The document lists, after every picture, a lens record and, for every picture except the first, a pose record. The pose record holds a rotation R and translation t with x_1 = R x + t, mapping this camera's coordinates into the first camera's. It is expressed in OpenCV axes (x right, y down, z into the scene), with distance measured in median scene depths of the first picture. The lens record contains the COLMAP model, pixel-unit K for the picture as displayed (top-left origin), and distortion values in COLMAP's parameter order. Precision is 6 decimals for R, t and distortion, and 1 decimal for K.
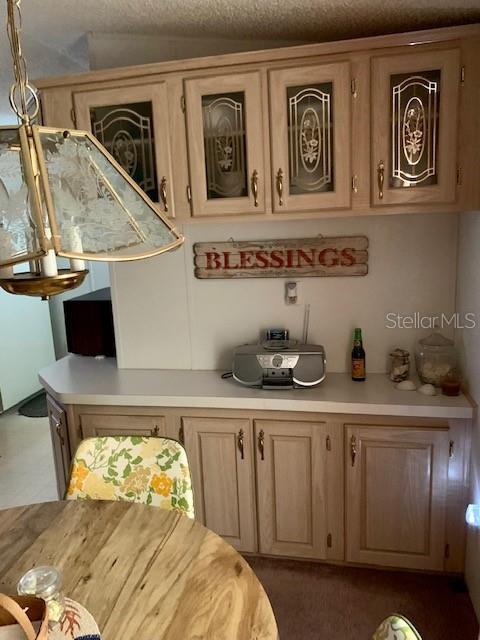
lens RADIAL K [[514.1, 0, 242.2], [0, 514.1, 324.1], [0, 0, 1]] dist [0.052921, -0.082988]
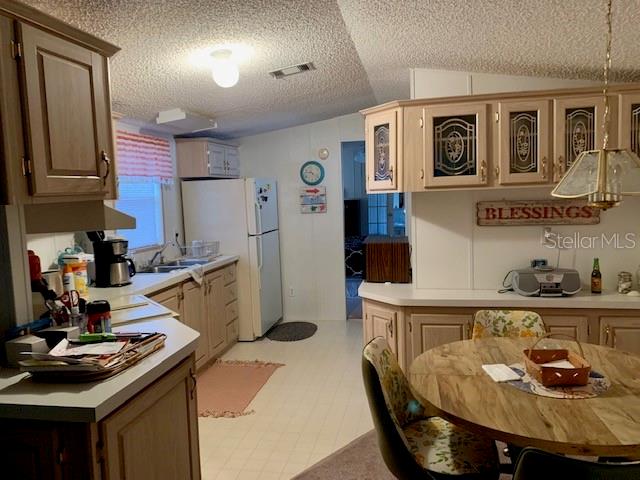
lens RADIAL K [[514.1, 0, 333.5], [0, 514.1, 236.9], [0, 0, 1]] dist [0.052921, -0.082988]
pose [[0.999486, 0.013117, 0.029245, -0.589496], [-0.009592, 0.993017, -0.117581, 0.132365], [-0.030583, 0.117240, 0.992633, -0.496694]]
